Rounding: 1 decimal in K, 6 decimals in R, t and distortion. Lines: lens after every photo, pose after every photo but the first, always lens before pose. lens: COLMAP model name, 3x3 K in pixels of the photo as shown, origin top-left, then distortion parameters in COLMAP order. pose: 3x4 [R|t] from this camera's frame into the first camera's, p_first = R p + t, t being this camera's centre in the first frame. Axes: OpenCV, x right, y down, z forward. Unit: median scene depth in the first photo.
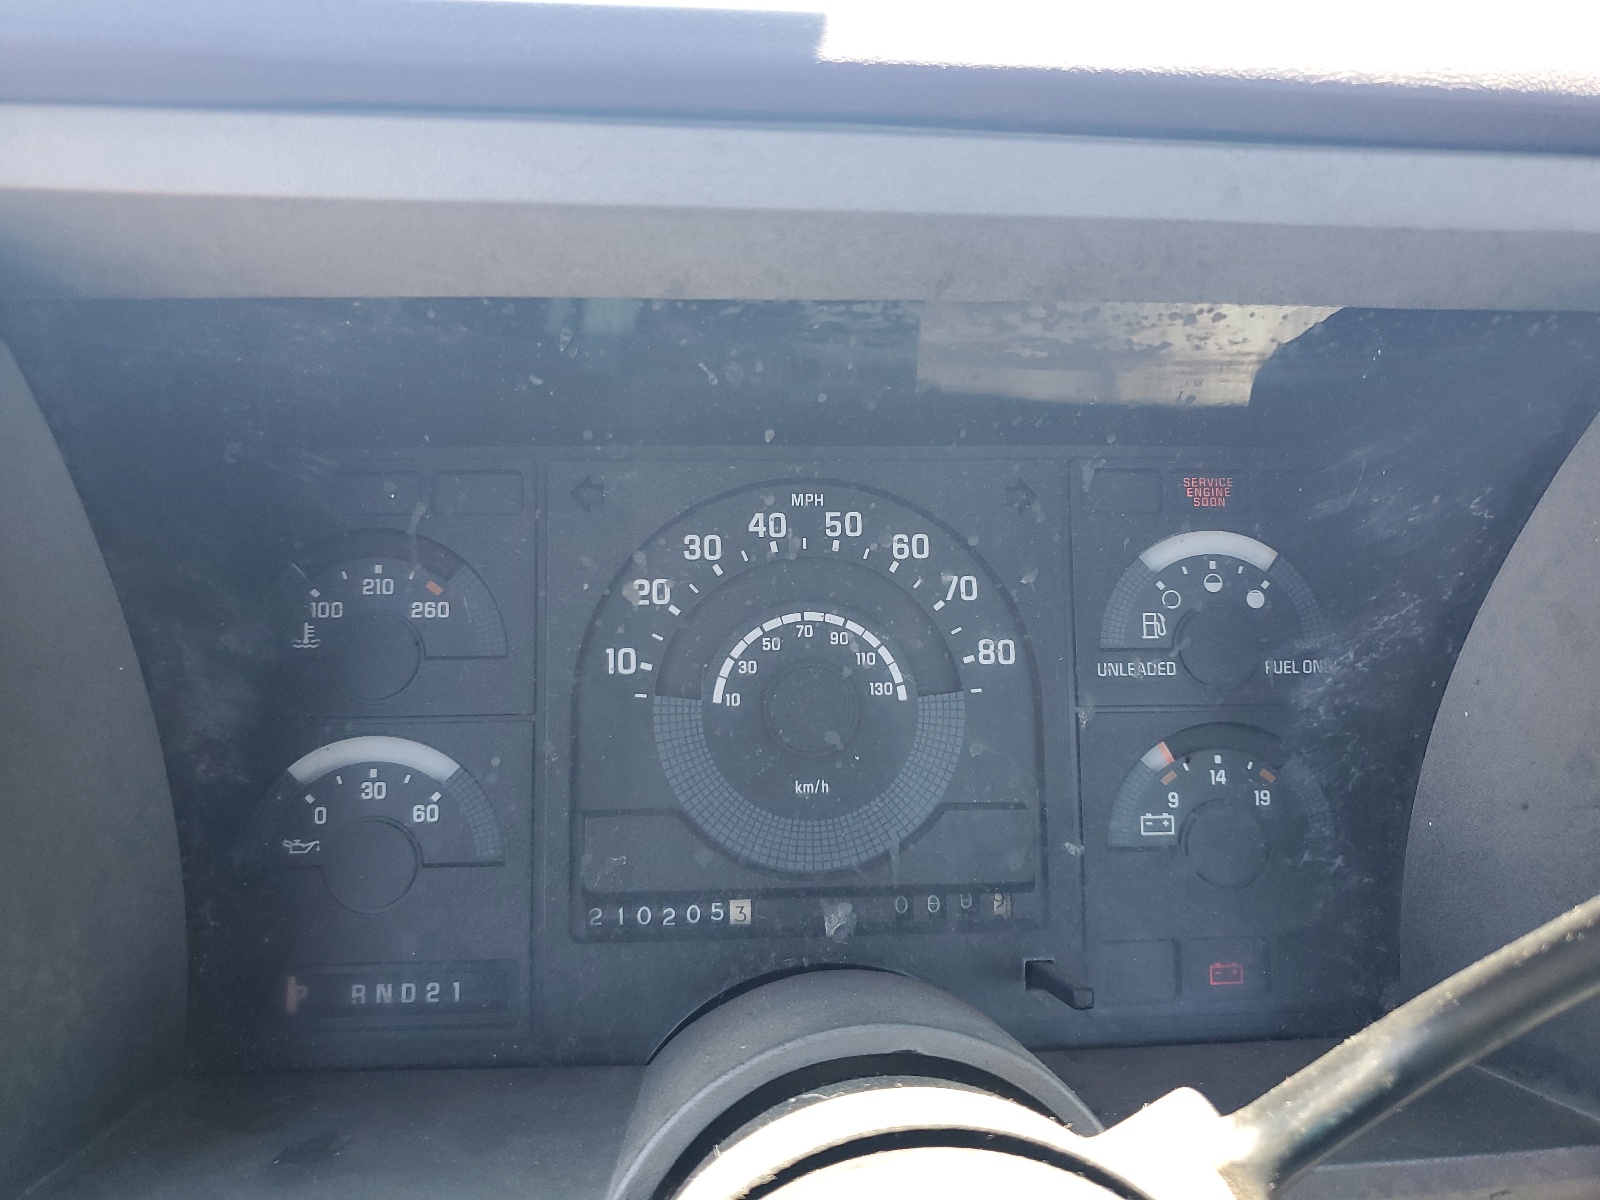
lens RADIAL K [[1342.6, 0, 800.0], [0, 1342.6, 600.0], [0, 0, 1]] dist [0.041615, -0.001458]
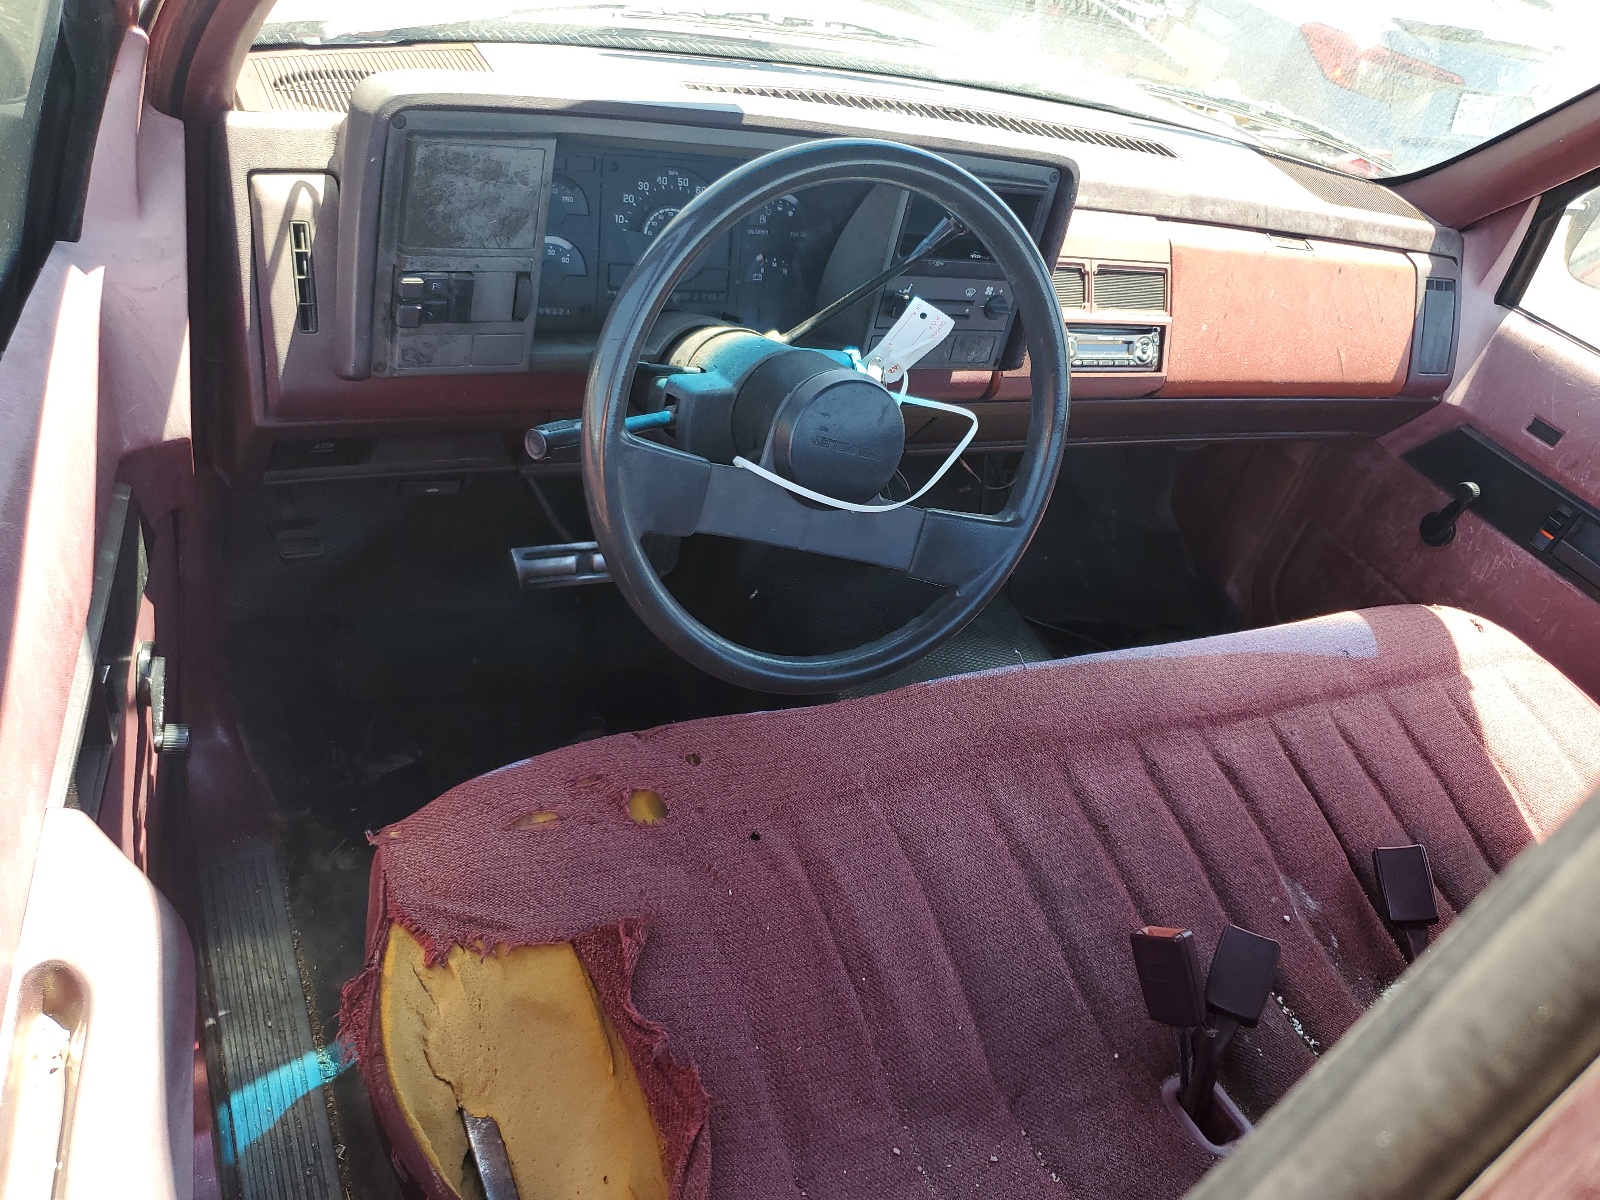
lens RADIAL K [[1342.6, 0, 800.0], [0, 1342.6, 600.0], [0, 0, 1]] dist [0.041615, -0.001458]
pose [[0.920595, -0.026984, 0.389586, -1.068122], [-0.133997, 0.915218, 0.380027, -0.430780], [-0.366811, -0.402055, 0.838929, -2.432668]]
